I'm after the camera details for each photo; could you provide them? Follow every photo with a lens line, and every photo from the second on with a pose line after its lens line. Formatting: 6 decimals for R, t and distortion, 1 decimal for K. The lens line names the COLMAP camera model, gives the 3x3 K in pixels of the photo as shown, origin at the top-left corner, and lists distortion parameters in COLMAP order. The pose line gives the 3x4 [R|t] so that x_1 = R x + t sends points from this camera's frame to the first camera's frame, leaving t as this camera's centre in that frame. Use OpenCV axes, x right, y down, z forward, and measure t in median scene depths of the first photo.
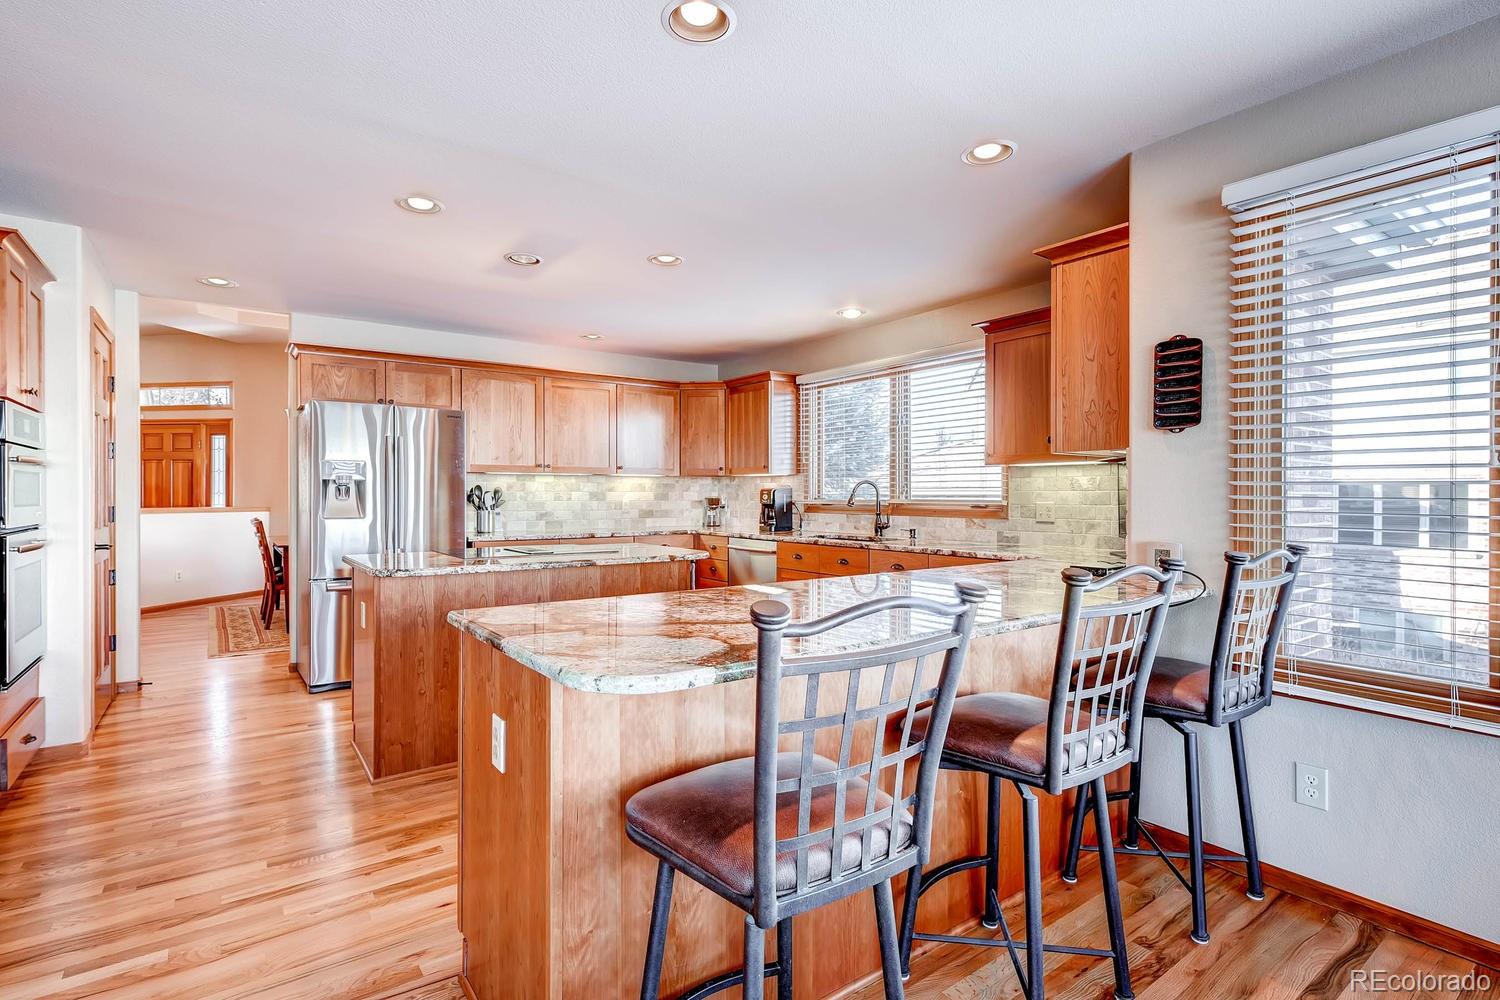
lens RADIAL K [[730.5, 0, 760.1], [0, 730.5, 495.1], [0, 0, 1]] dist [0.014023, -0.002668]
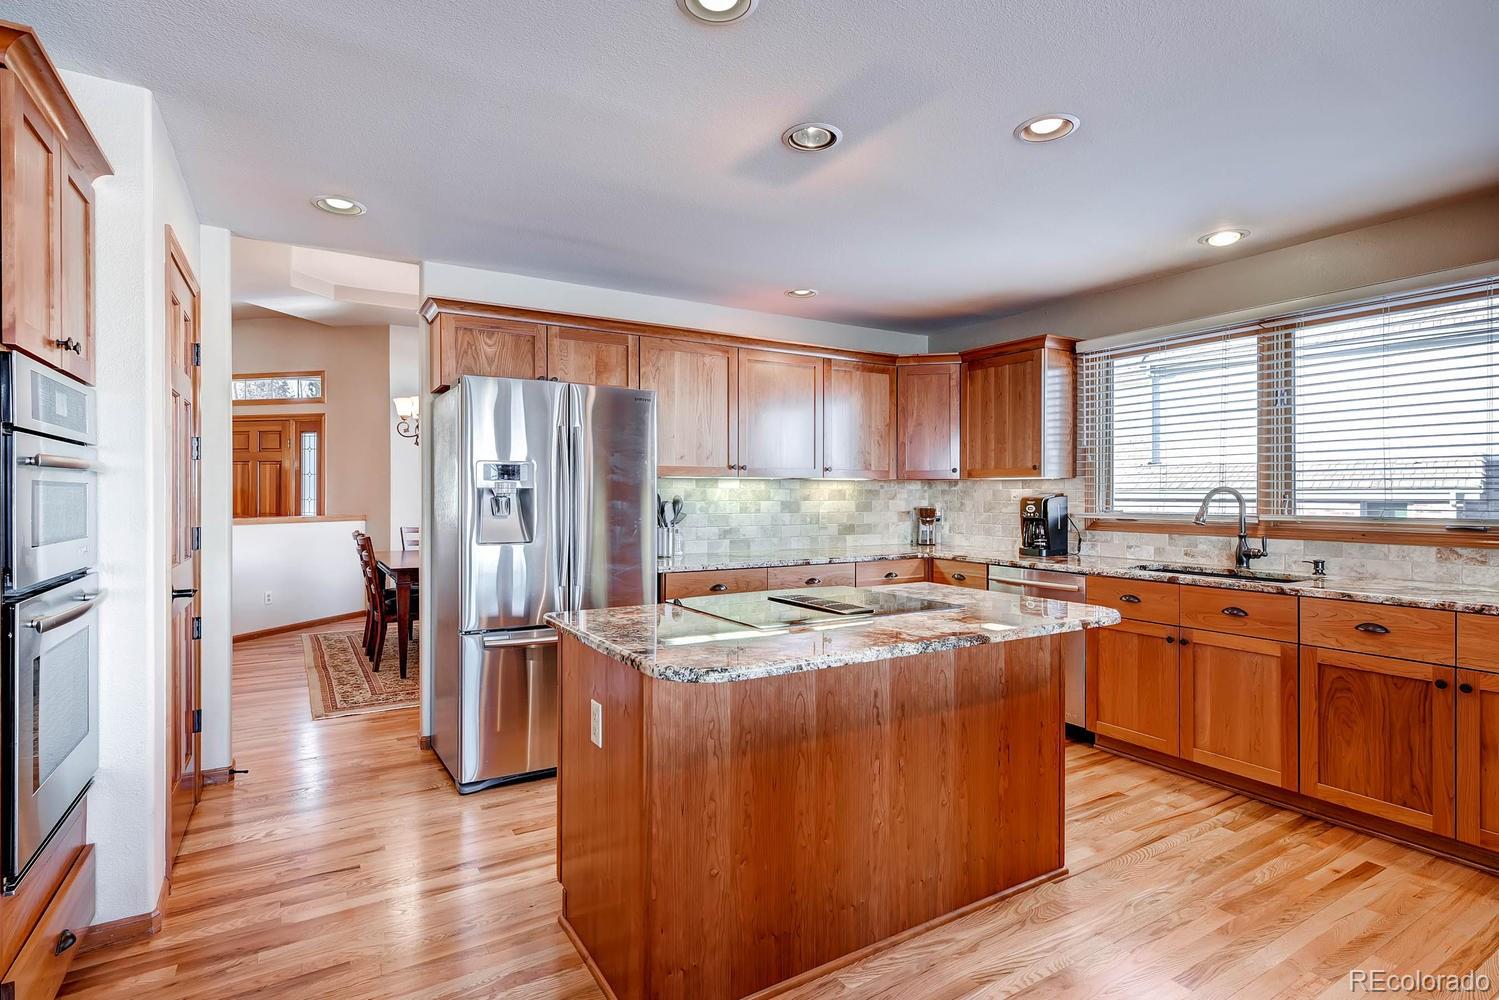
lens RADIAL K [[730.0, 0, 746.3], [0, 730.0, 493.8], [0, 0, 1]] dist [0.014023, -0.002668]
pose [[0.997072, -0.000635, -0.076461, -0.238194], [0.000563, 0.999999, -0.000966, -0.012590], [0.076461, 0.000920, 0.997072, 0.268709]]
